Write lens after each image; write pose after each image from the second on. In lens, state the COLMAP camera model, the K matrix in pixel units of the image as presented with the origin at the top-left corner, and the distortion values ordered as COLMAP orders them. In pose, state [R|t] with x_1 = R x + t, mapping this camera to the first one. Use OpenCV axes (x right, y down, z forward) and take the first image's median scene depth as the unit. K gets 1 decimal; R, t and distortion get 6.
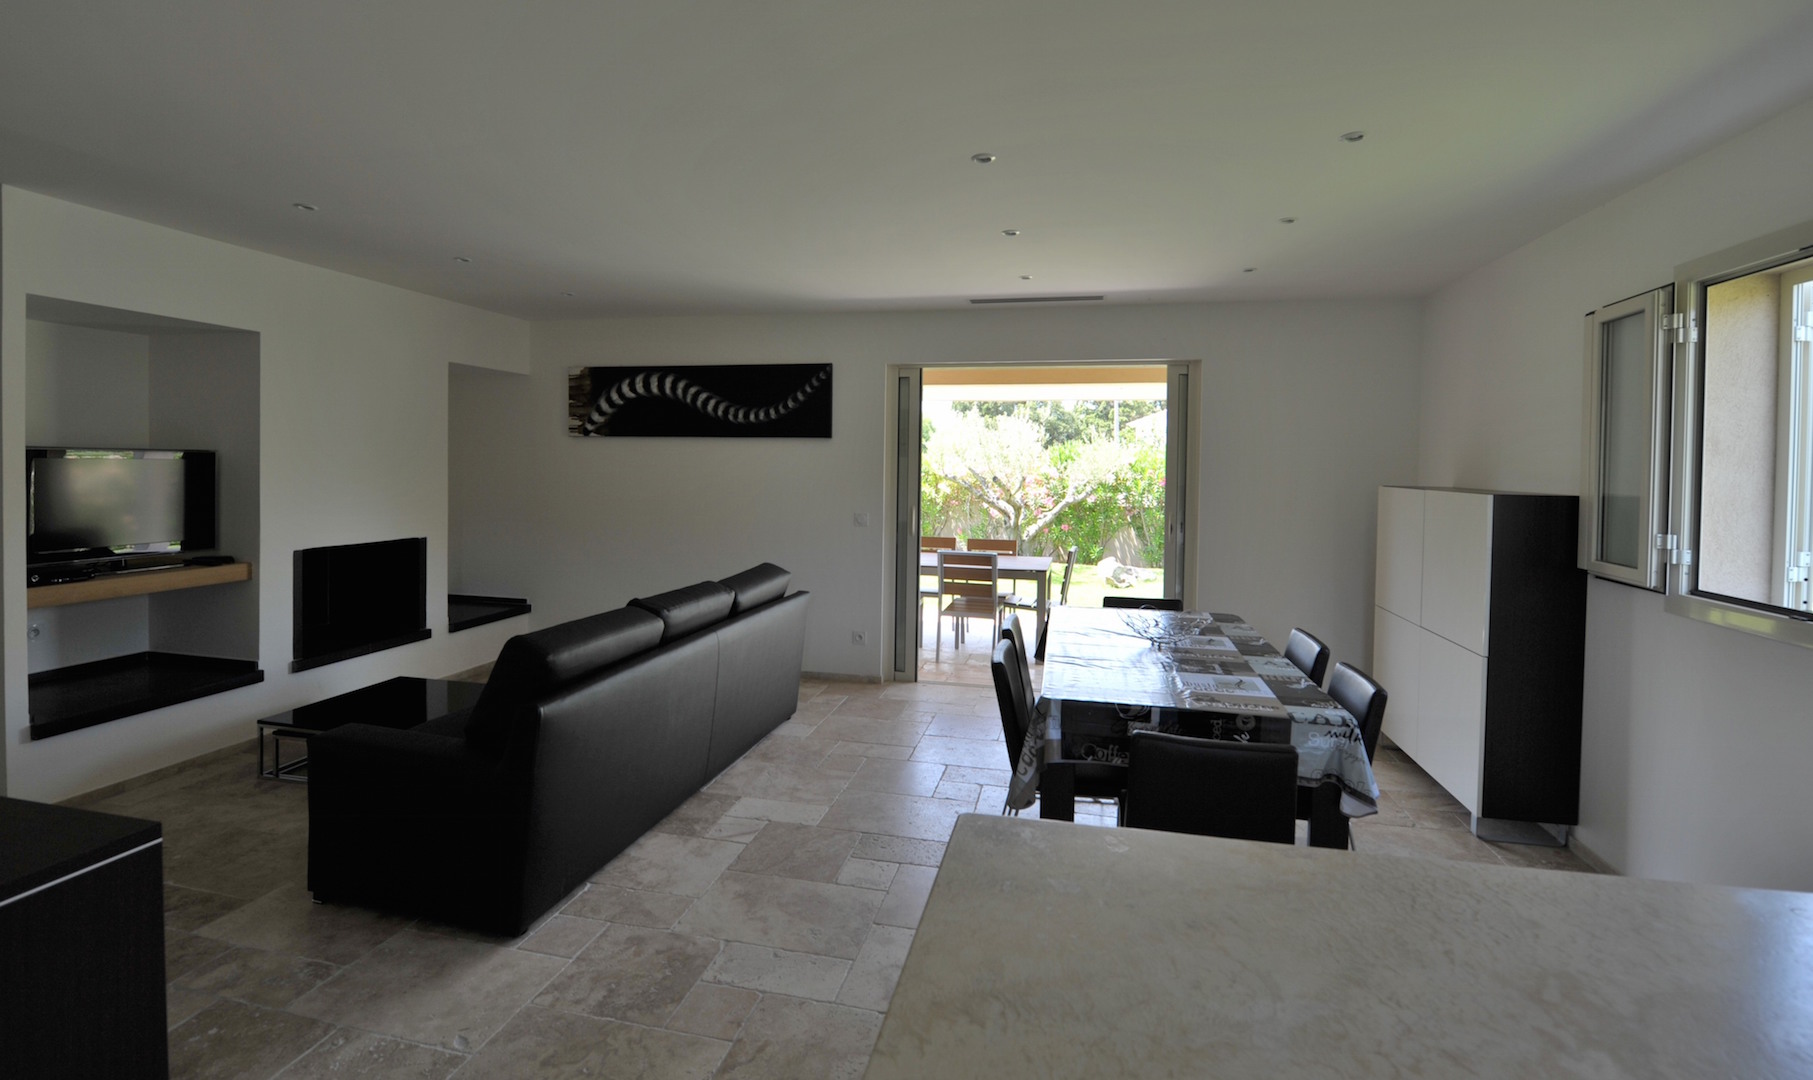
lens RADIAL K [[807.7, 0, 905.5], [0, 807.7, 477.5], [0, 0, 1]] dist [-0.001938, -0.011945]
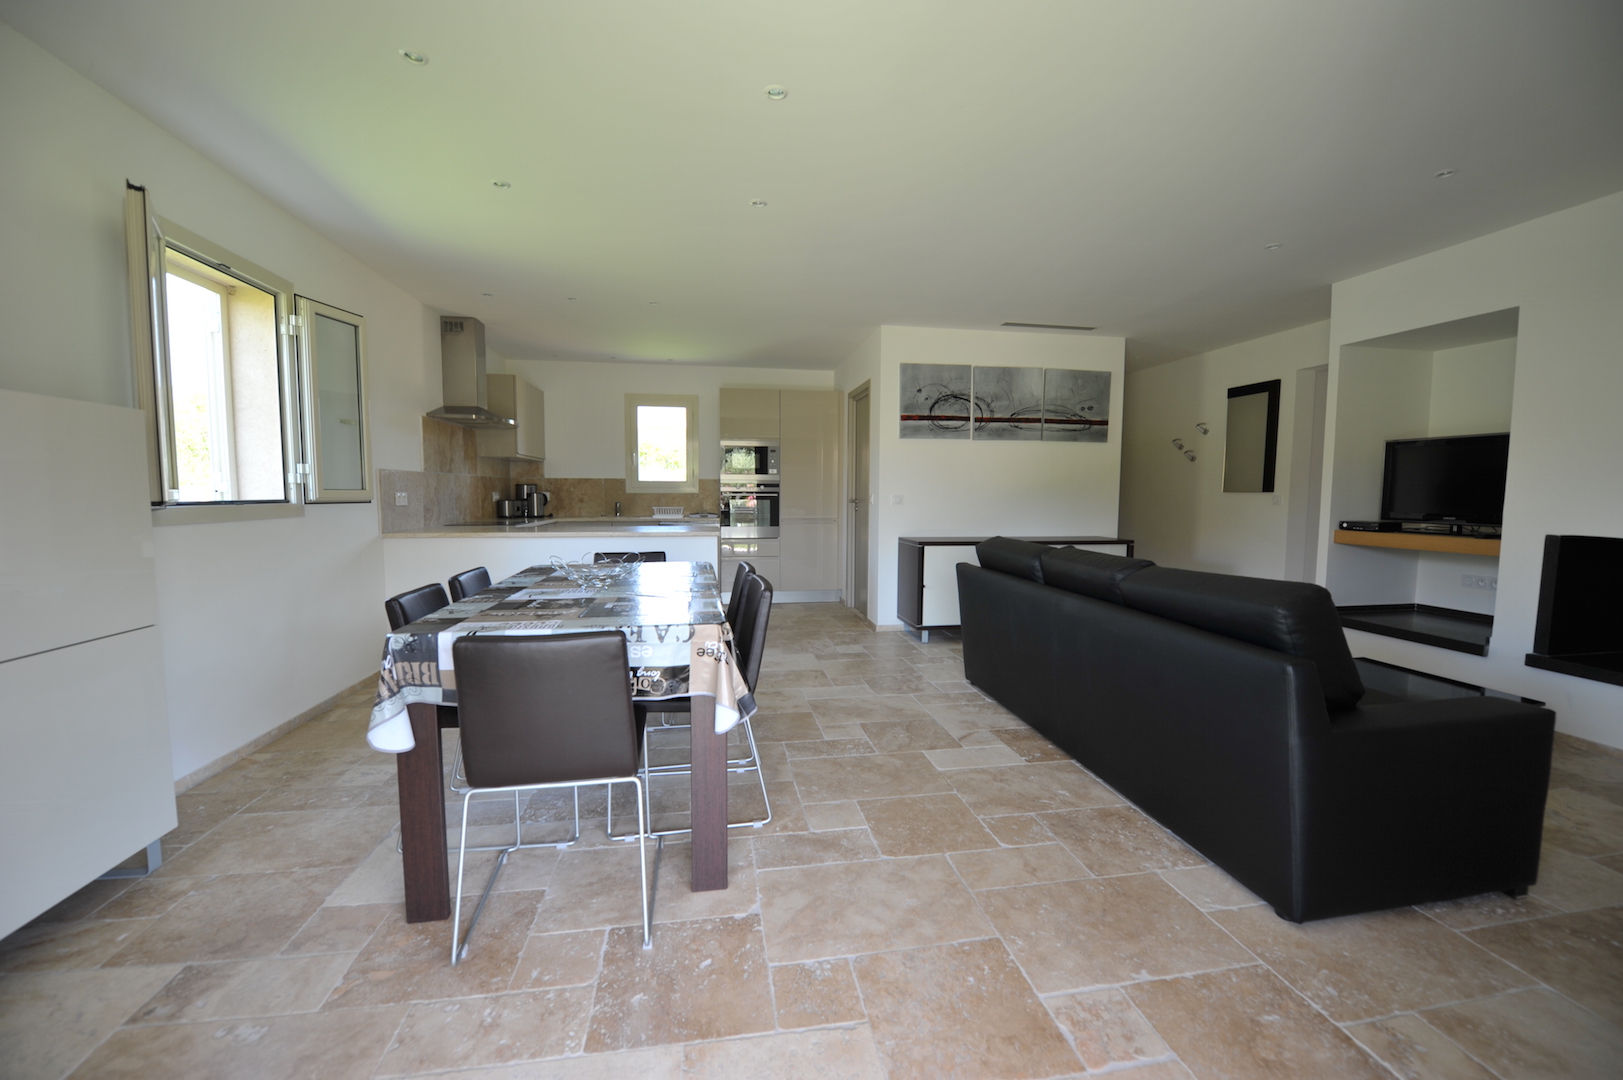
lens RADIAL K [[646.6, 0, 813.0], [0, 646.6, 543.6], [0, 0, 1]] dist [-0.014834, -0.002480]
pose [[-0.926066, 0.010941, -0.377204, 0.208621], [-0.025119, 0.995576, 0.090545, 0.043255], [0.376526, 0.093325, -0.921693, 1.013040]]
